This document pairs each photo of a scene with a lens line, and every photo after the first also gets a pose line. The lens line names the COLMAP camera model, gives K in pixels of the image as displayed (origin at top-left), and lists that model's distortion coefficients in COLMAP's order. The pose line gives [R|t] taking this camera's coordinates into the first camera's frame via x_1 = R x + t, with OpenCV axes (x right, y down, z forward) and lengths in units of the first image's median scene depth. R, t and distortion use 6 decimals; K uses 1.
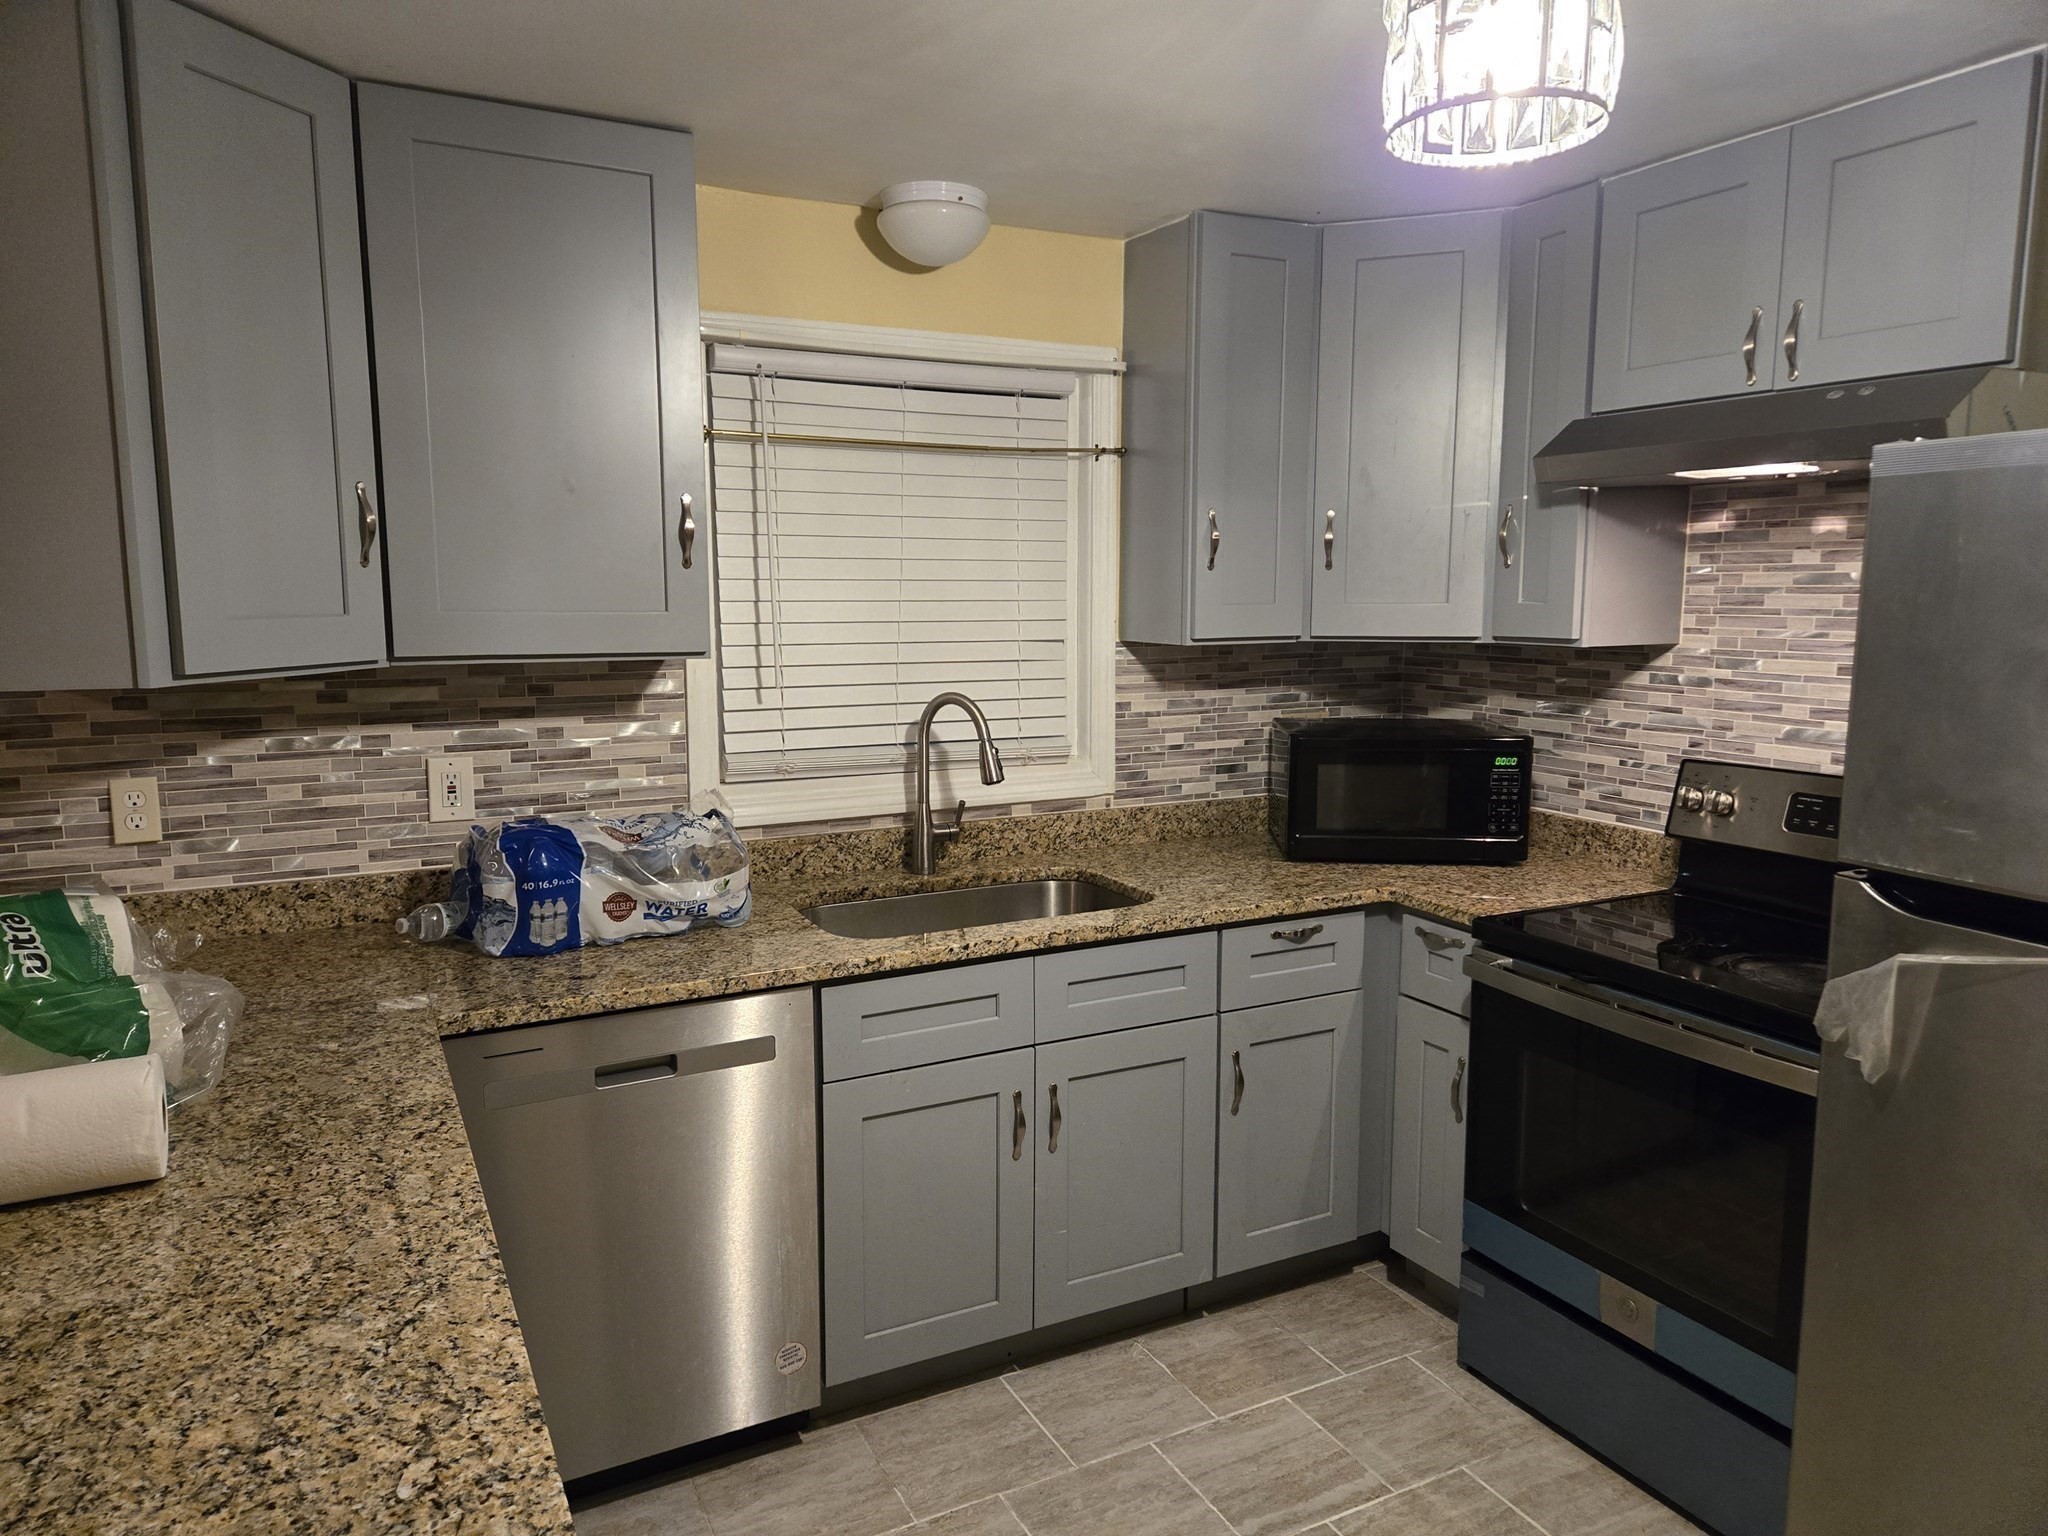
lens RADIAL K [[1354.6, 0, 1017.3], [0, 1354.6, 753.6], [0, 0, 1]] dist [0.071995, -0.057959]
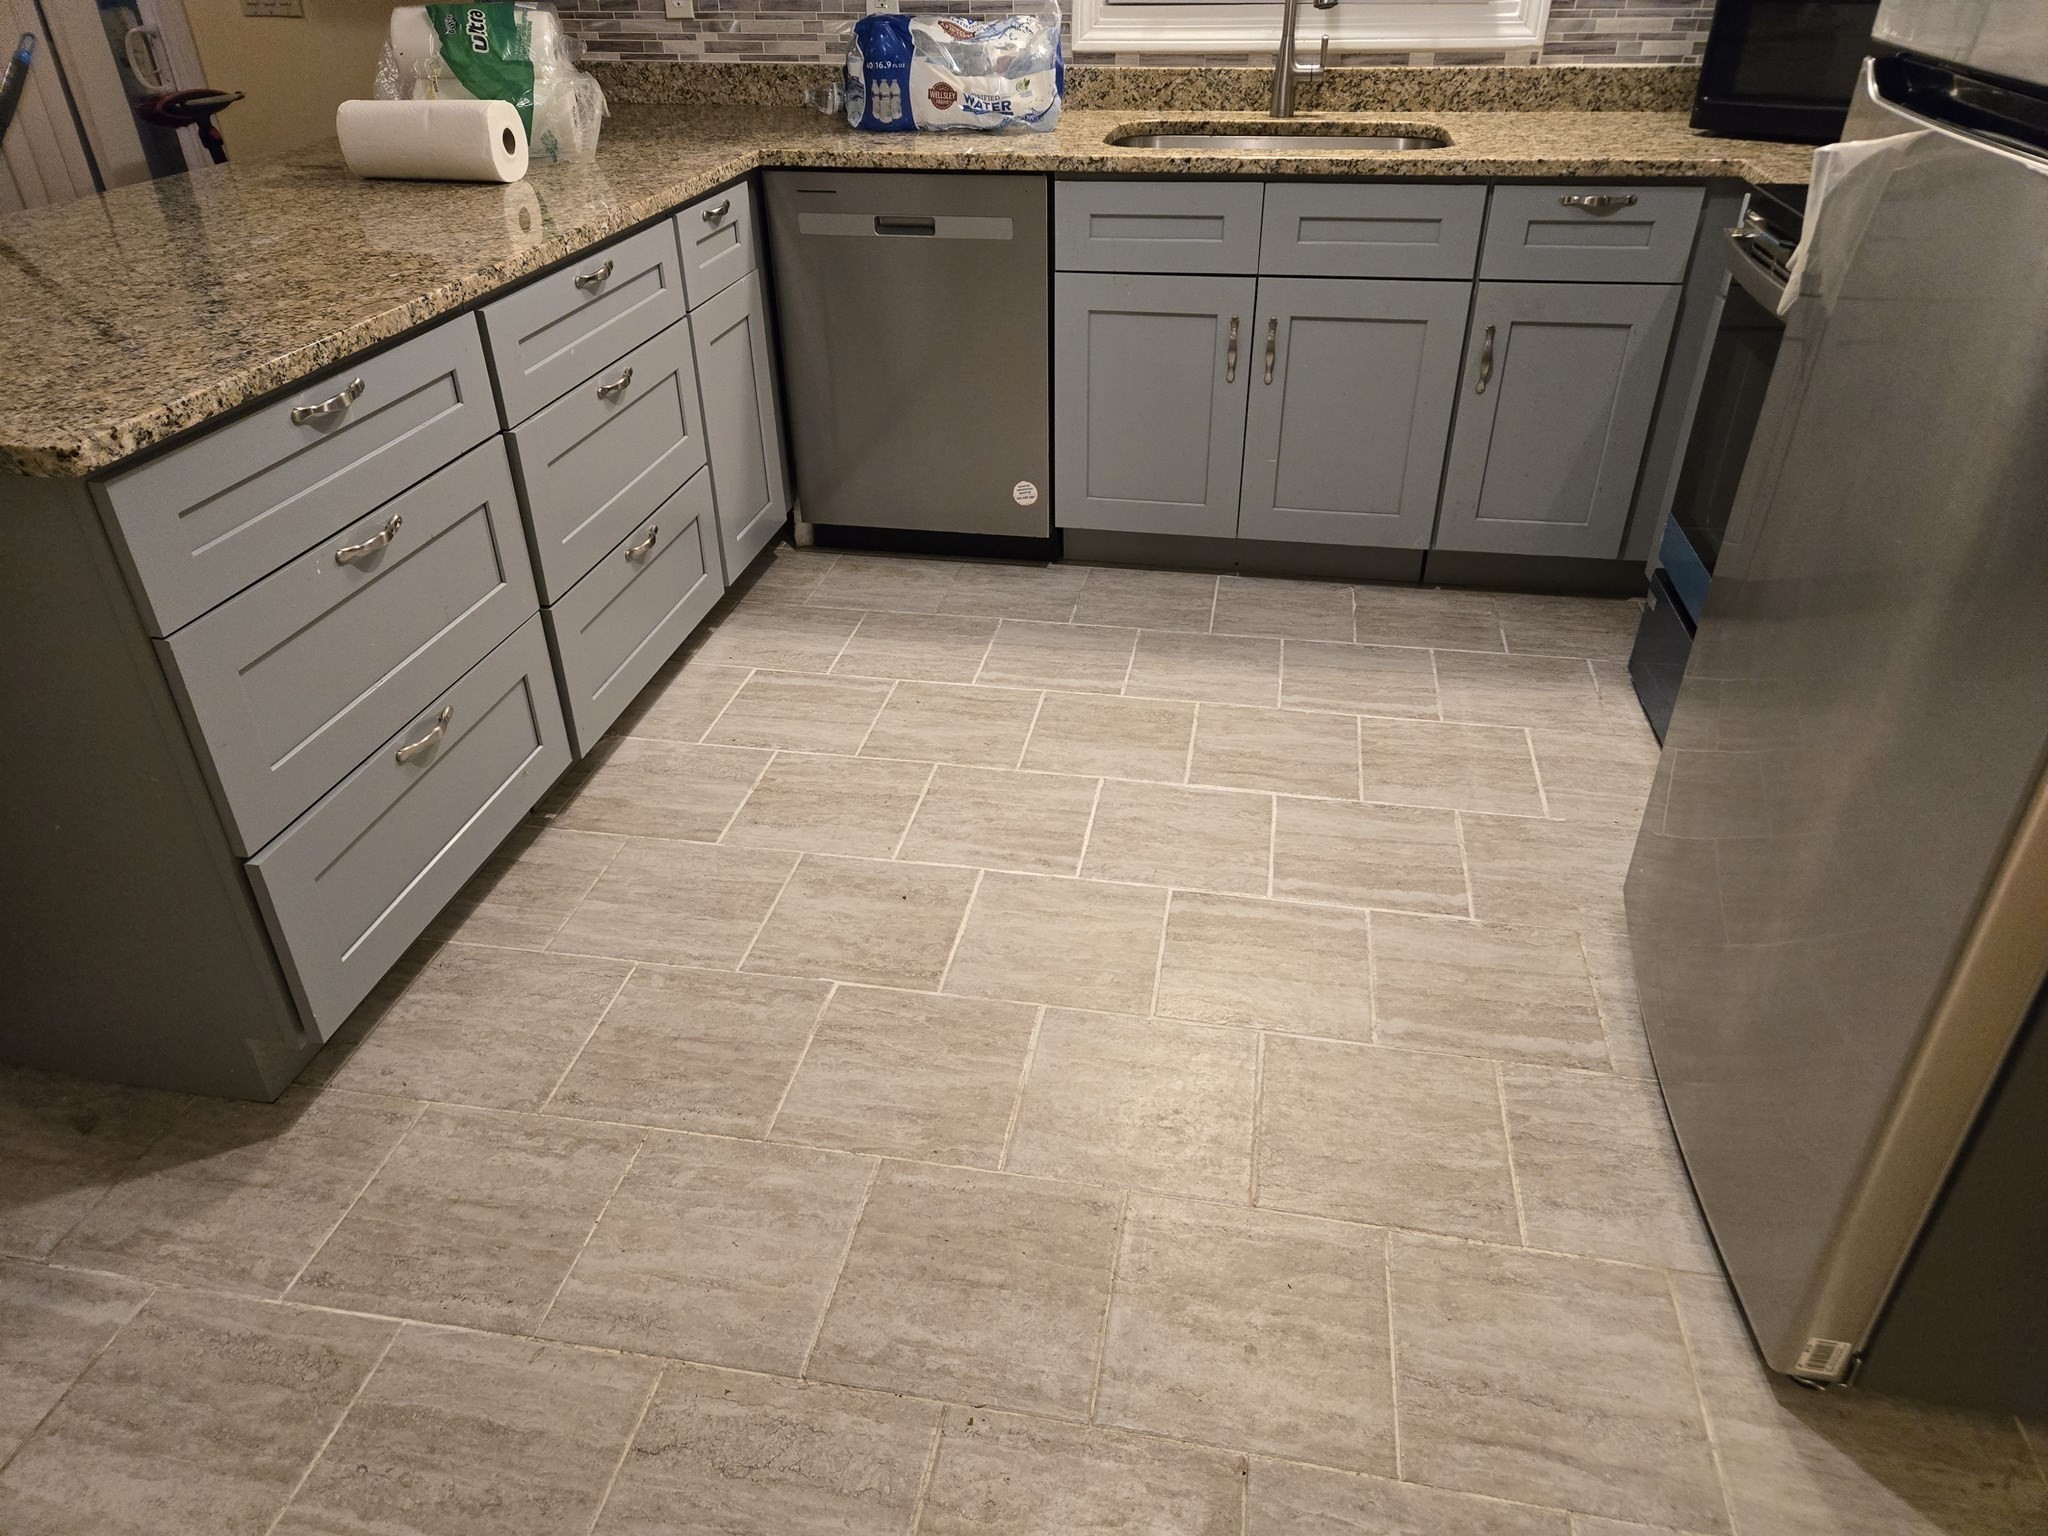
lens RADIAL K [[1354.6, 0, 1029.0], [0, 1354.6, 753.7], [0, 0, 1]] dist [0.071995, -0.057959]
pose [[0.788170, 0.313152, -0.529834, 0.552369], [-0.066675, 0.899257, 0.432310, 0.098758], [0.611836, -0.305407, 0.729646, -0.010312]]
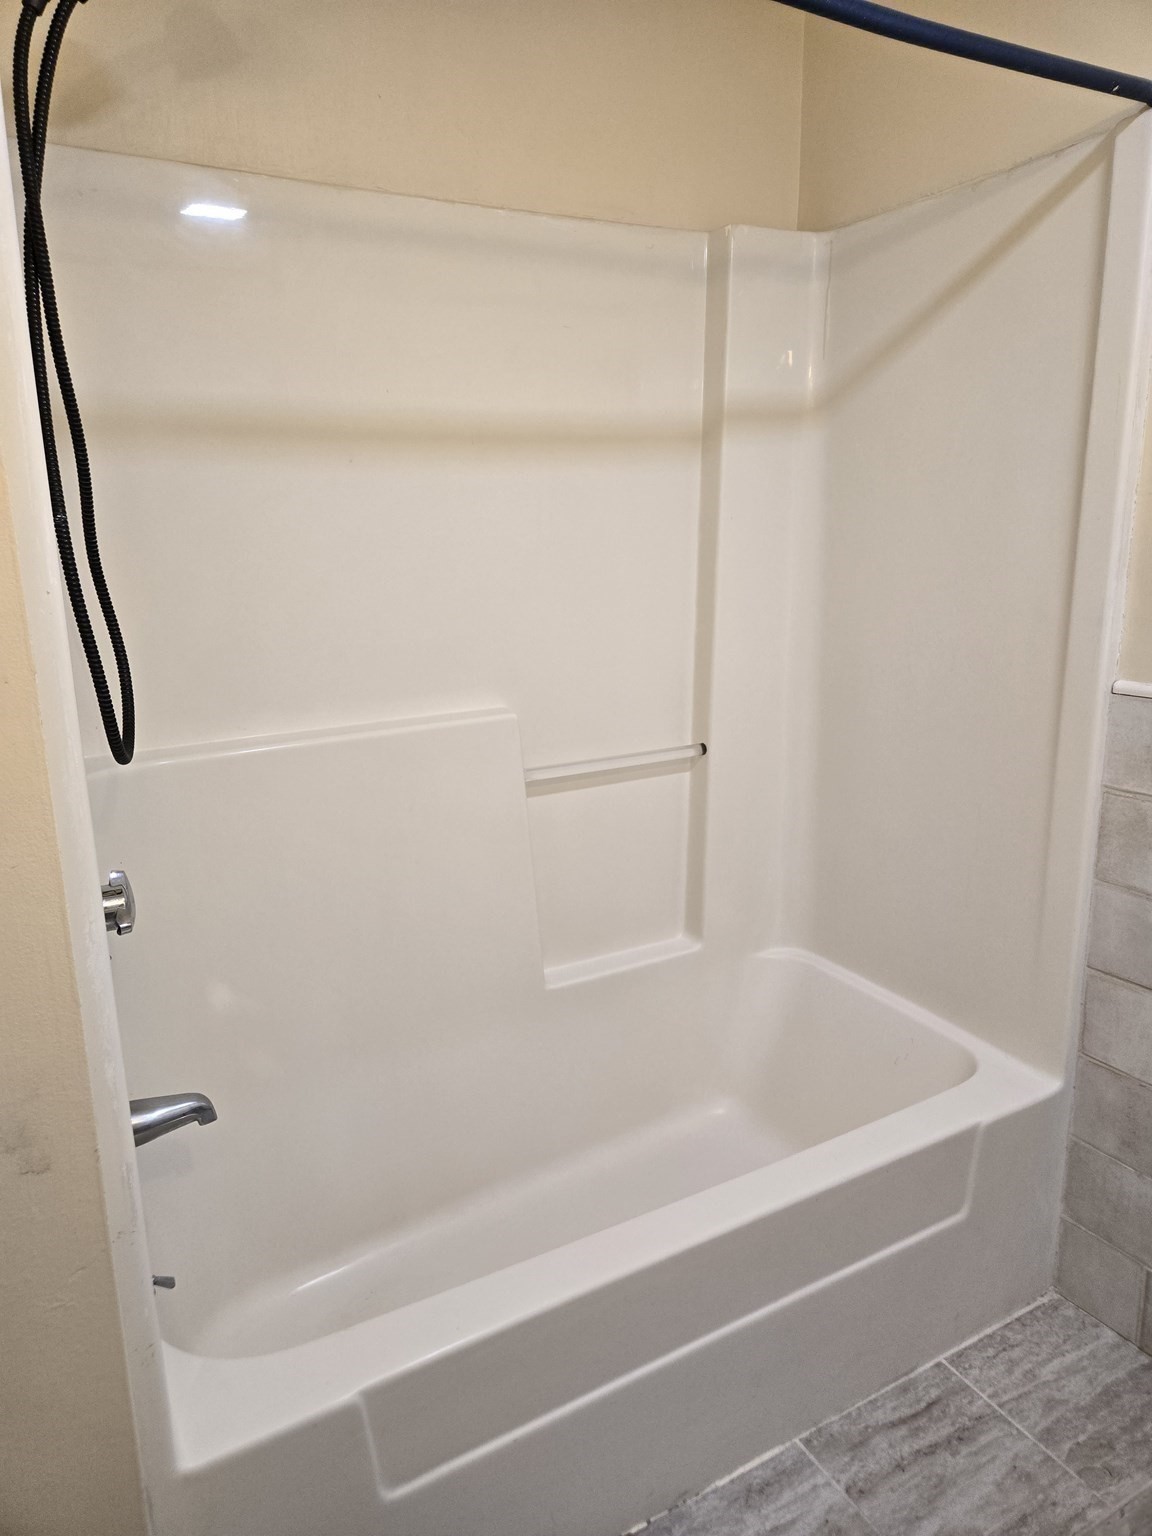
lens RADIAL K [[1048.3, 0, 571.1], [0, 1048.3, 754.3], [0, 0, 1]] dist [0.019885, -0.004215]
pose [[-0.999515, 0.016280, -0.026547, 0.716130], [0.006071, 0.937984, 0.346624, -0.027147], [0.030543, 0.346295, -0.937628, 0.852713]]
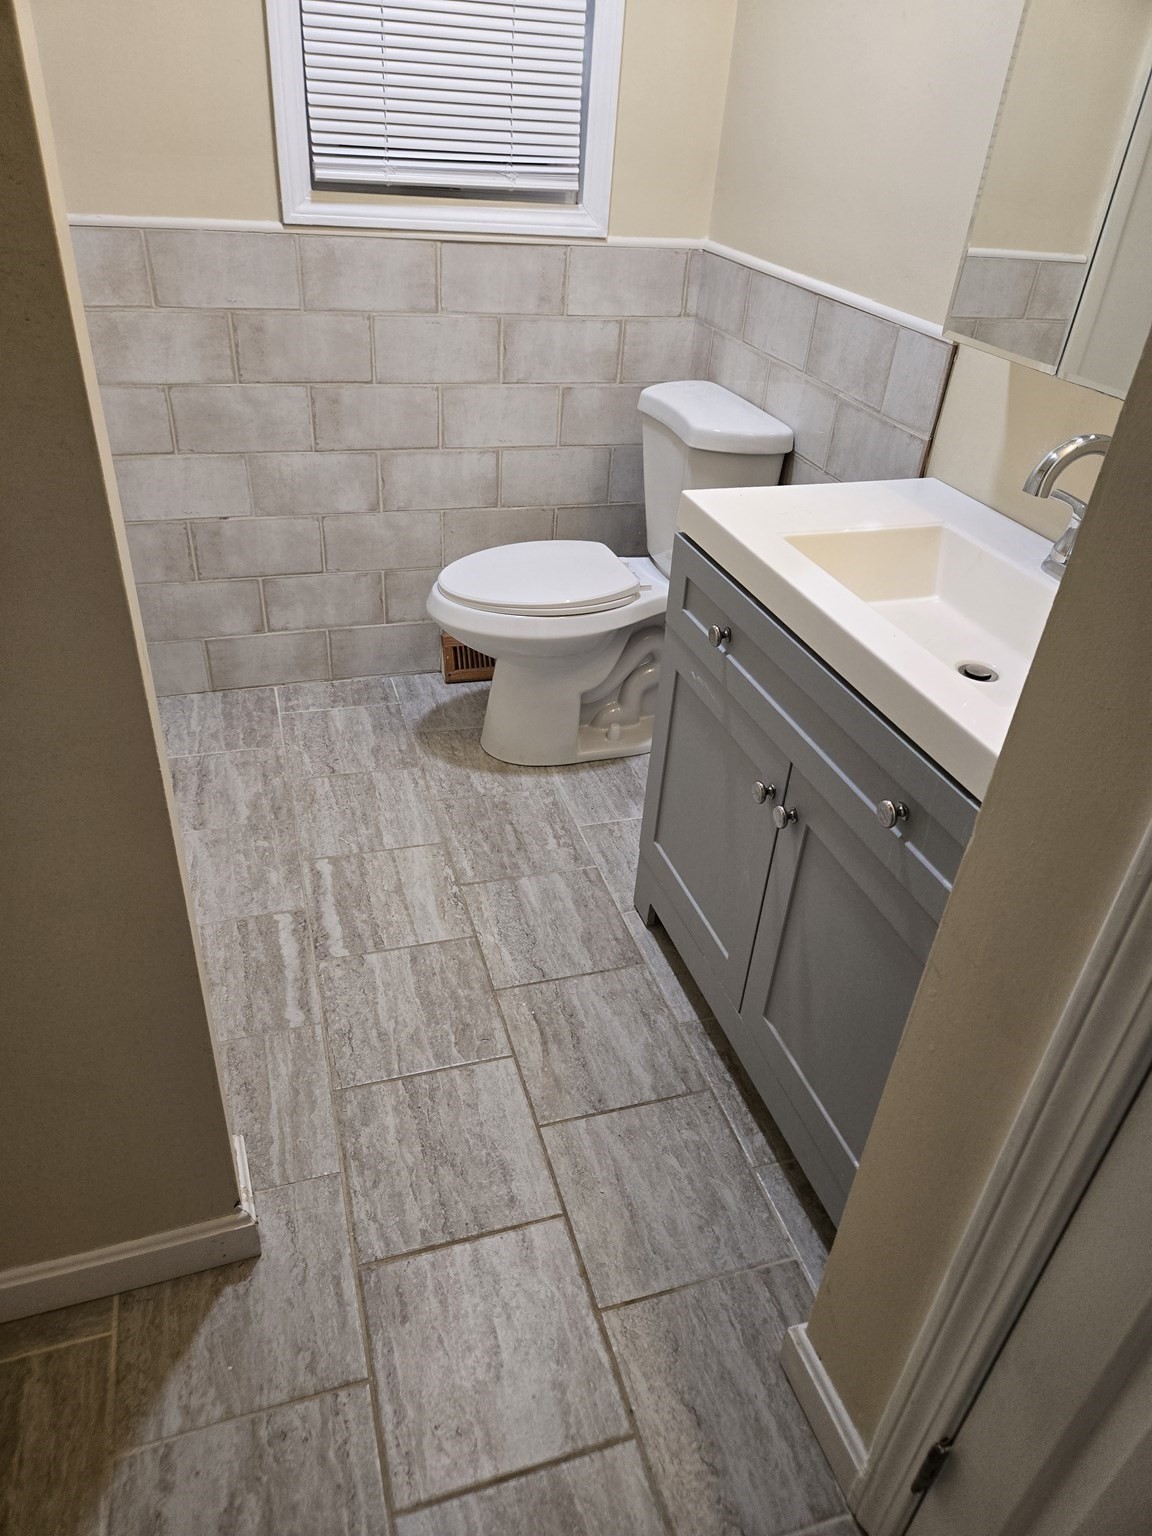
lens RADIAL K [[1015.9, 0, 588.7], [0, 1015.9, 771.4], [0, 0, 1]] dist [0.071995, -0.057959]
pose [[-0.164303, 0.533280, -0.829830, 1.182638], [-0.196145, 0.806800, 0.557316, -0.026556], [0.966712, 0.254335, -0.027959, 0.782457]]
